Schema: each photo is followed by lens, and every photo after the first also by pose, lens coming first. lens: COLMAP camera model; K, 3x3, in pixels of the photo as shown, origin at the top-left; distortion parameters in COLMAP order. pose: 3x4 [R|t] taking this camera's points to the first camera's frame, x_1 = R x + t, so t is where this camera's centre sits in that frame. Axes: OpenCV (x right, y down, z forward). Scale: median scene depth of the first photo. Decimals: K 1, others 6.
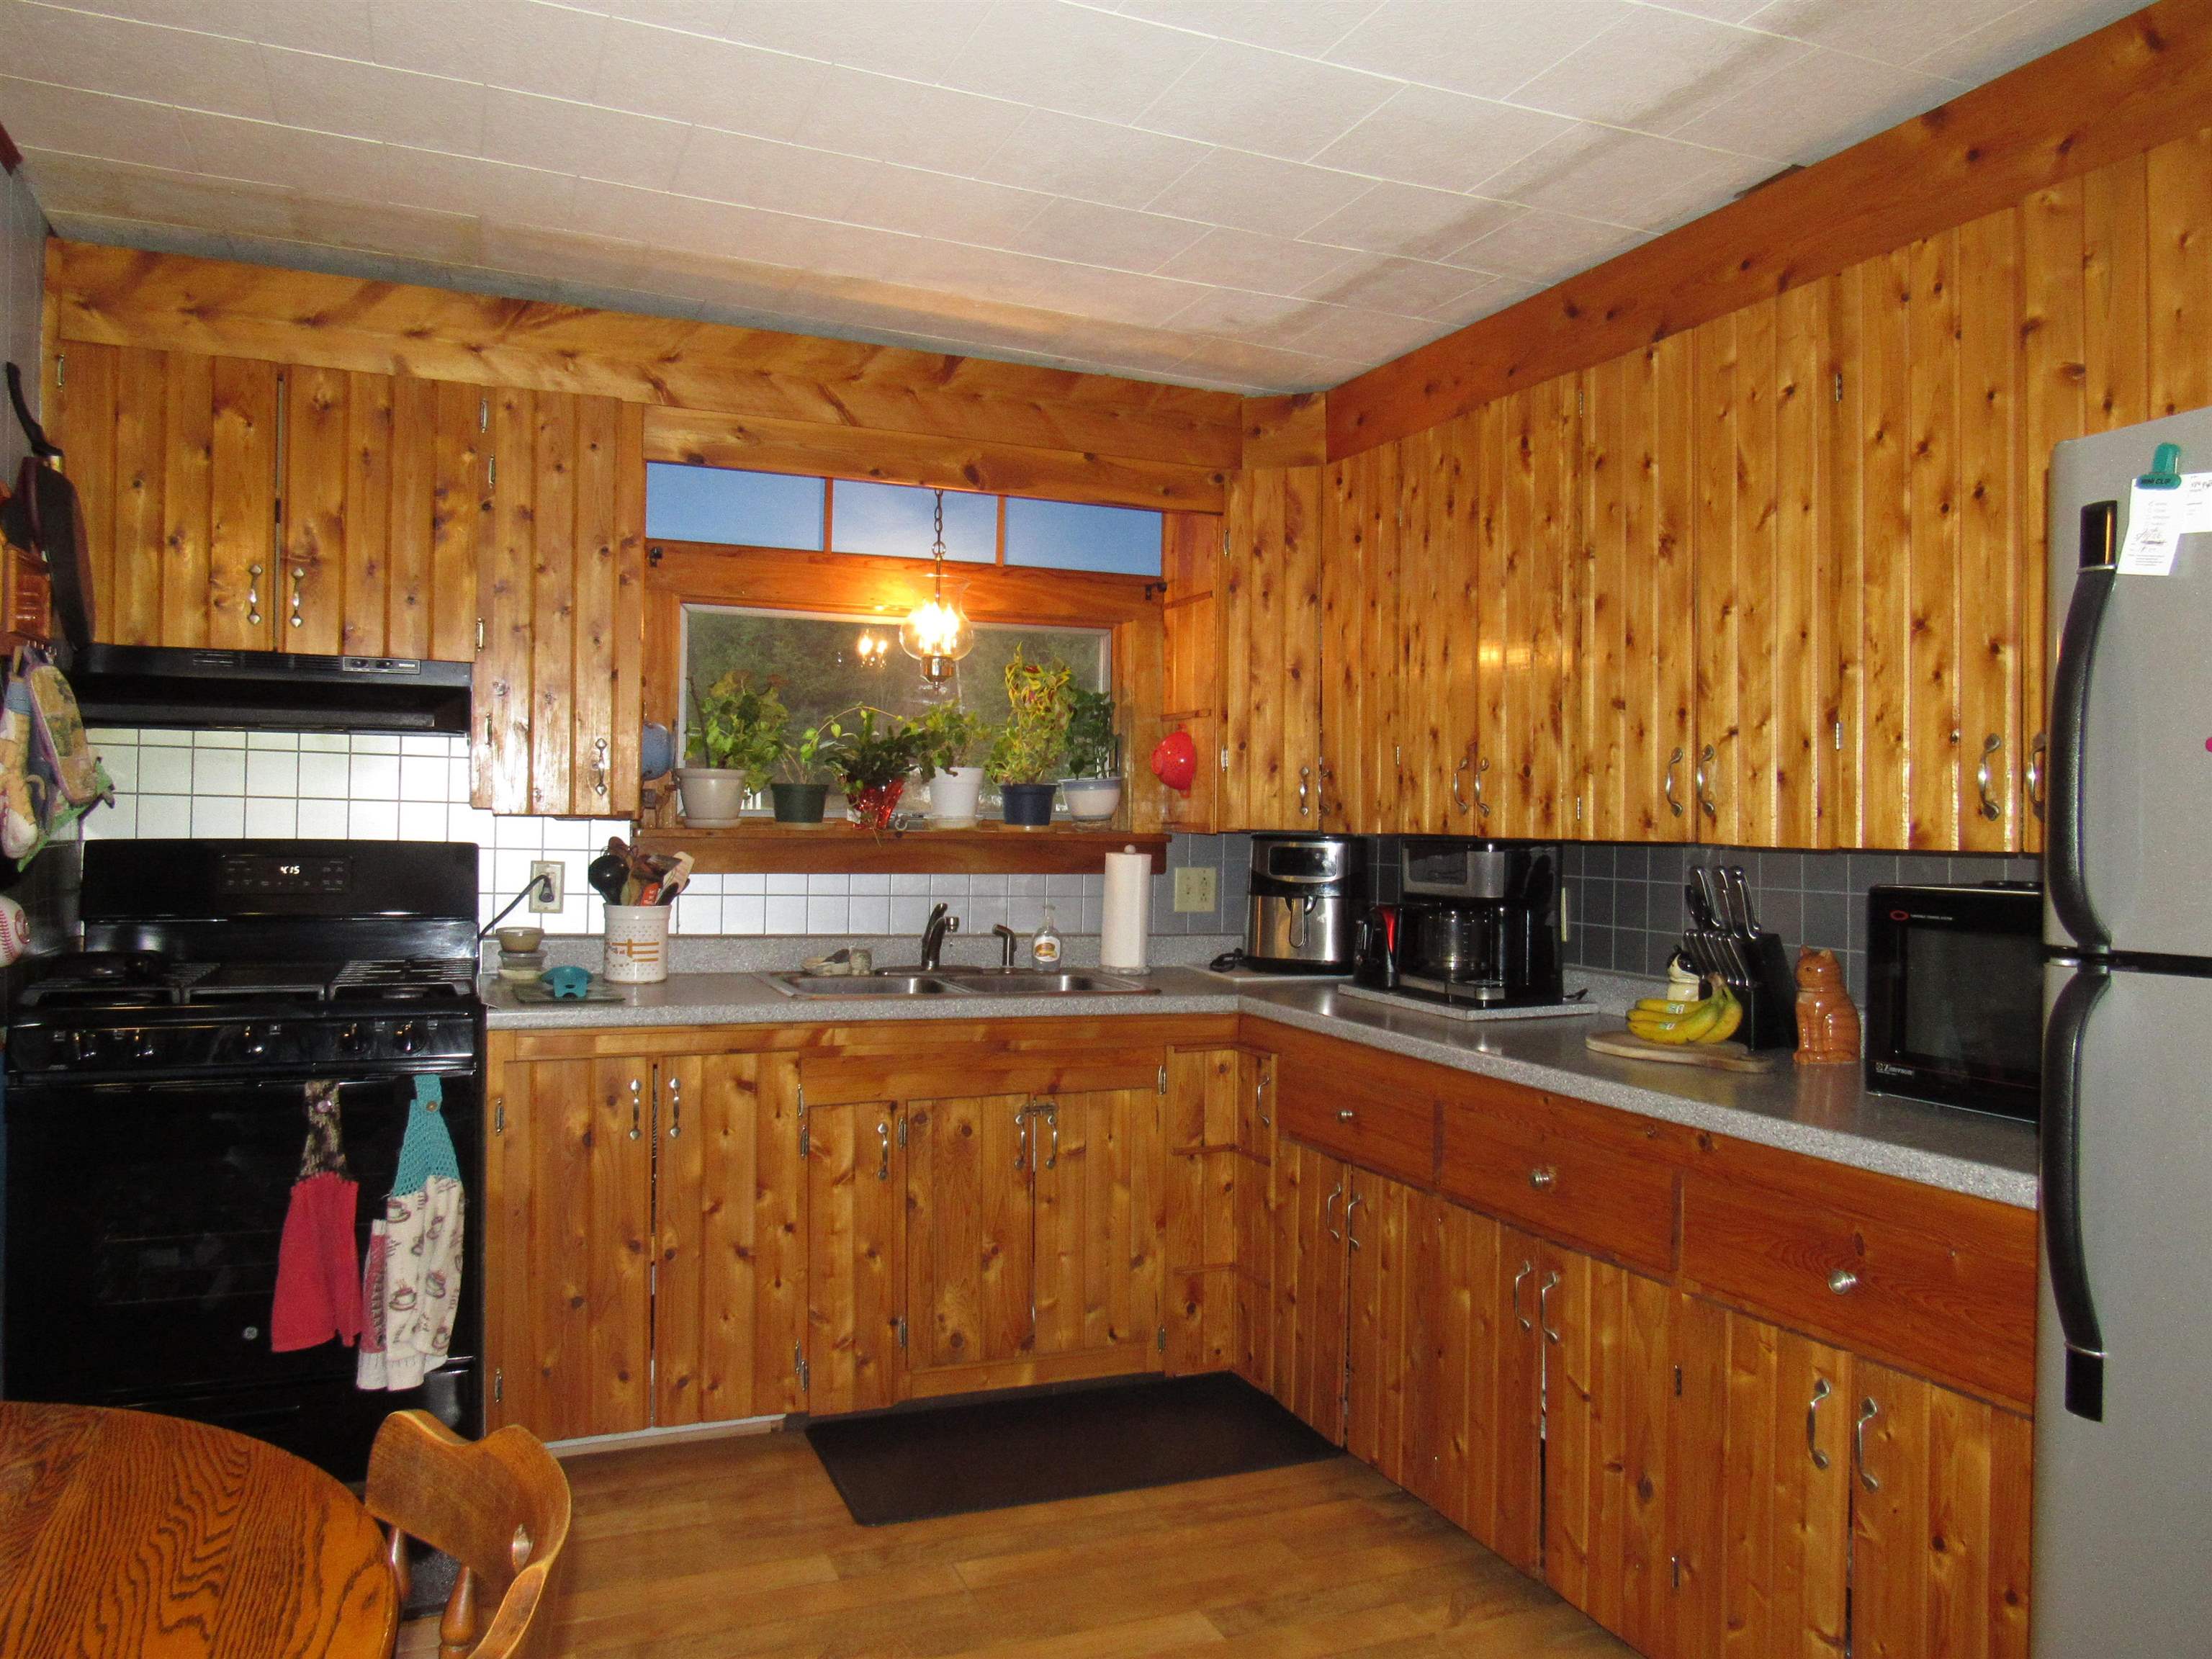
lens RADIAL K [[1566.5, 0, 1097.0], [0, 1566.5, 838.1], [0, 0, 1]] dist [-0.020154, 0.001465]
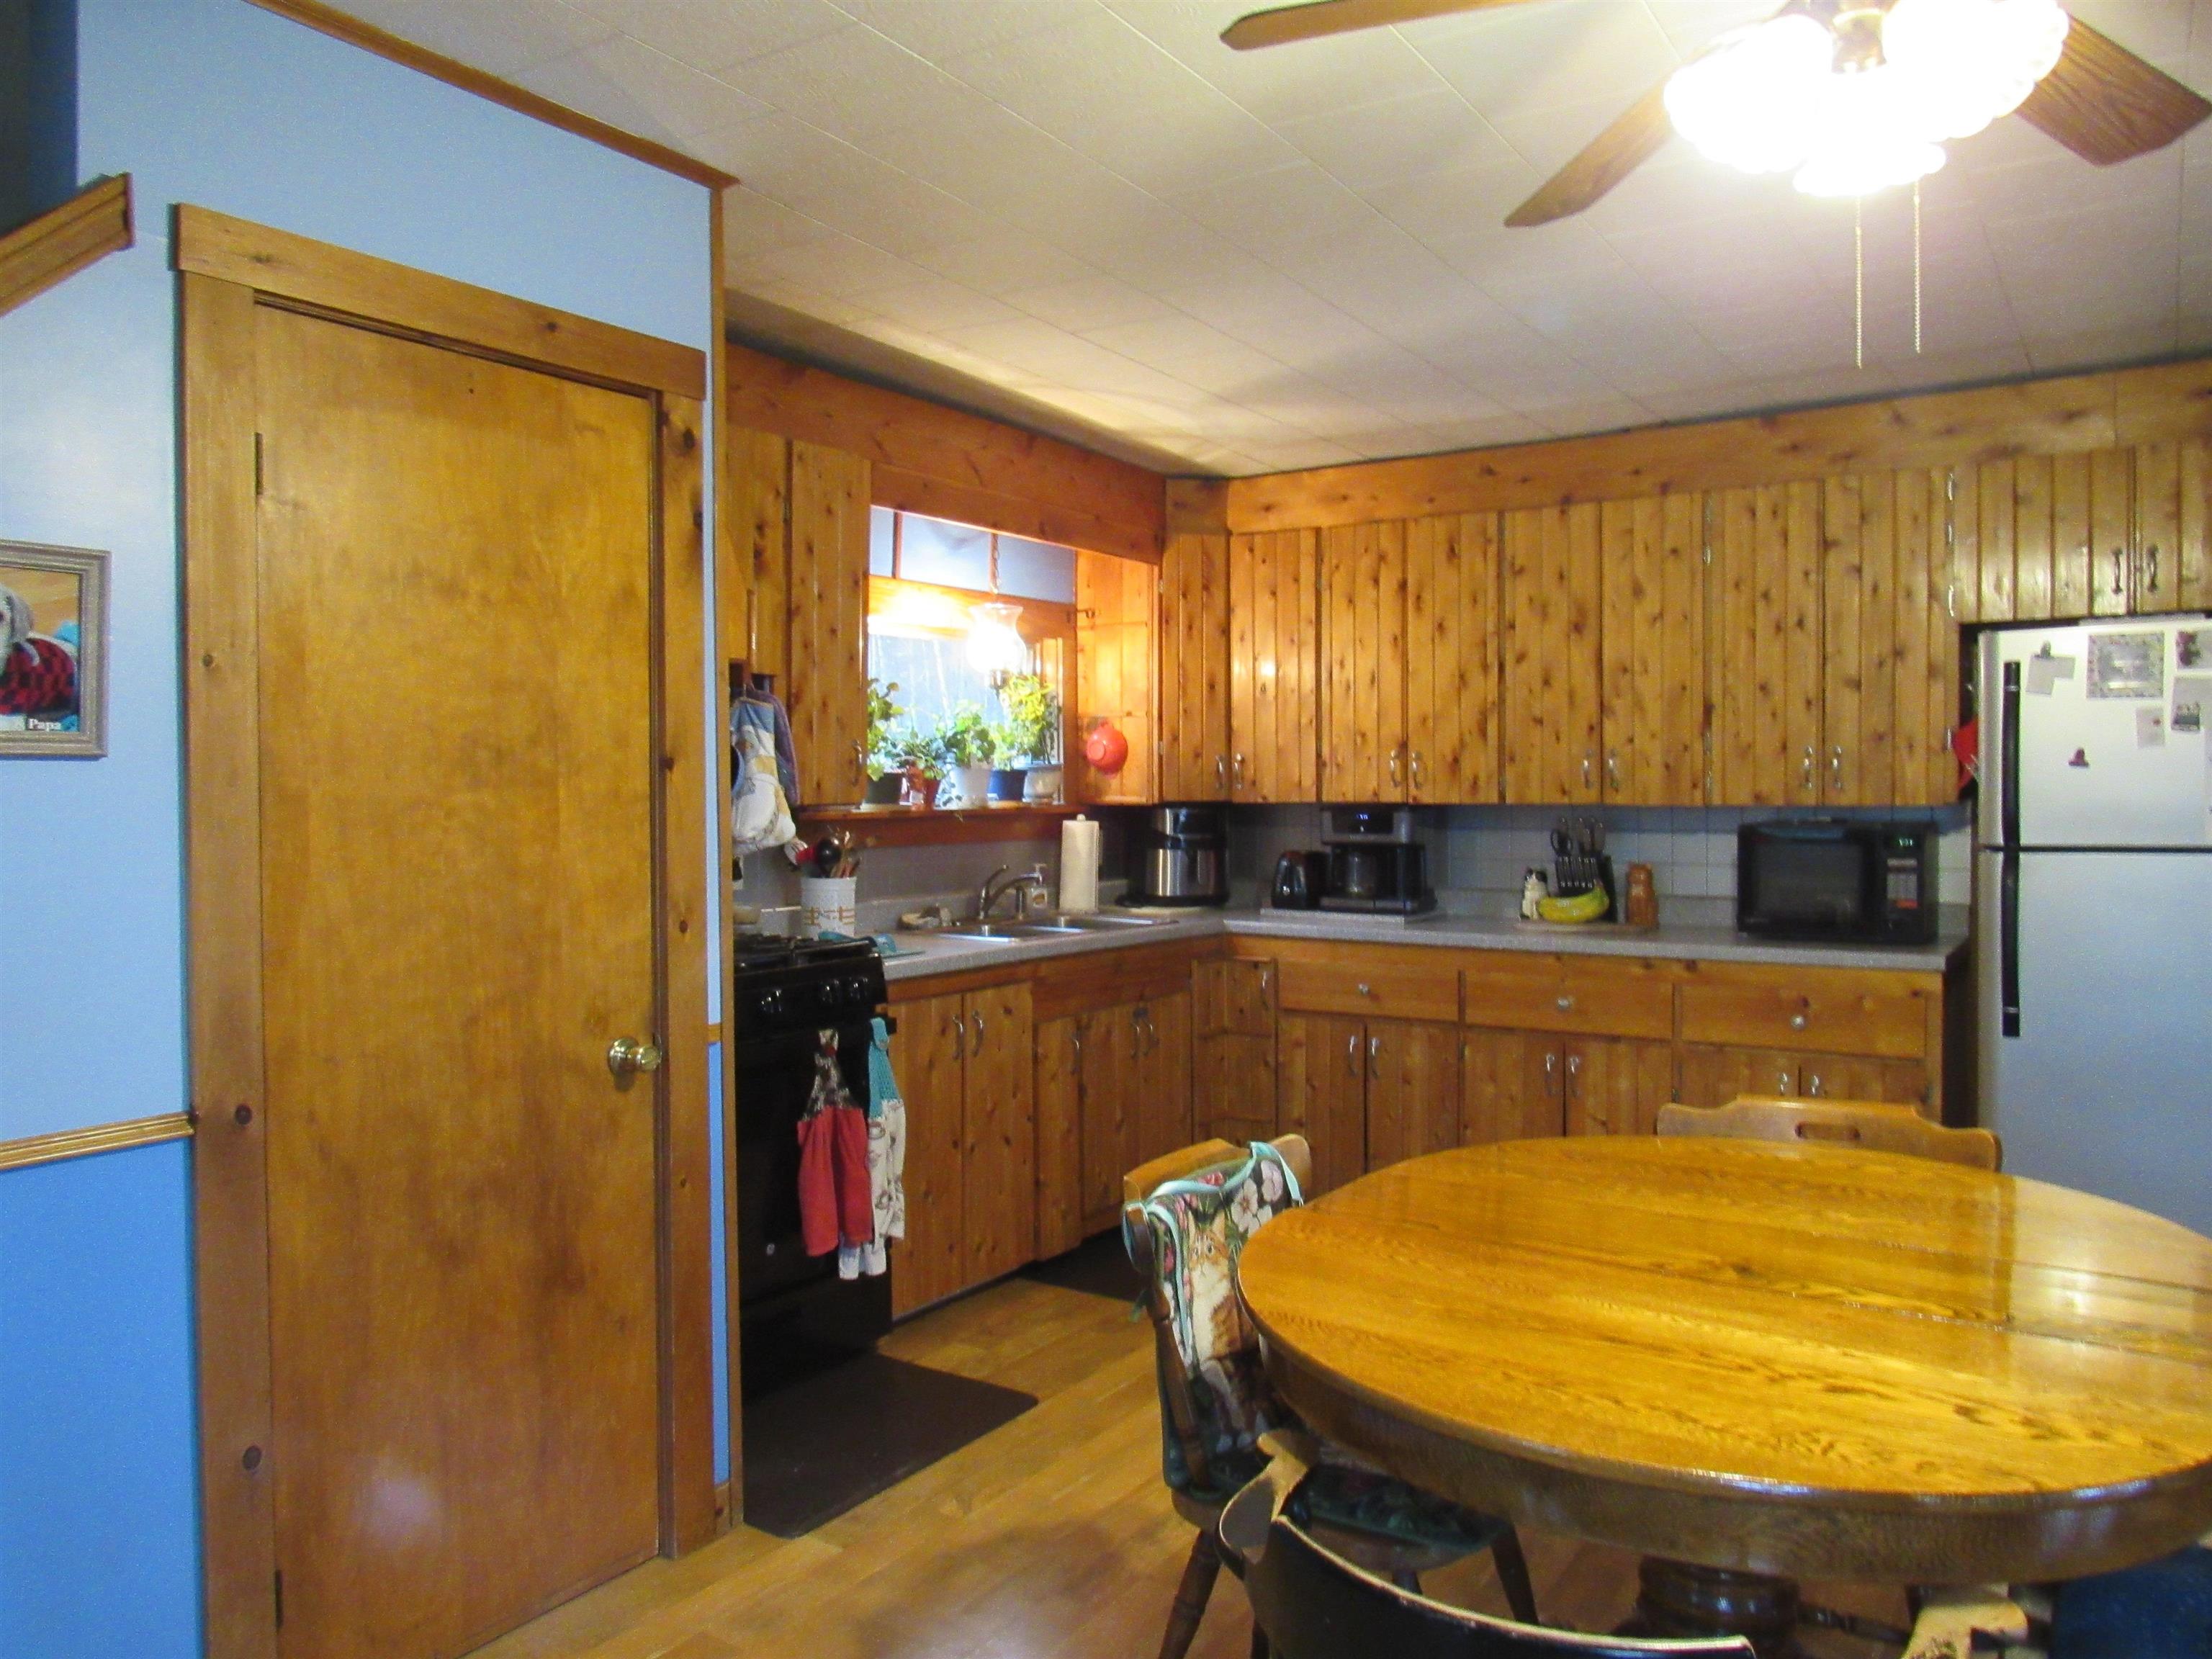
lens RADIAL K [[1566.5, 0, 1097.0], [0, 1566.5, 838.1], [0, 0, 1]] dist [-0.020154, 0.001465]
pose [[0.834049, -0.039127, 0.550301, -0.922405], [0.023280, 0.999089, 0.035752, -0.029688], [-0.551199, -0.017008, 0.834201, -0.117980]]
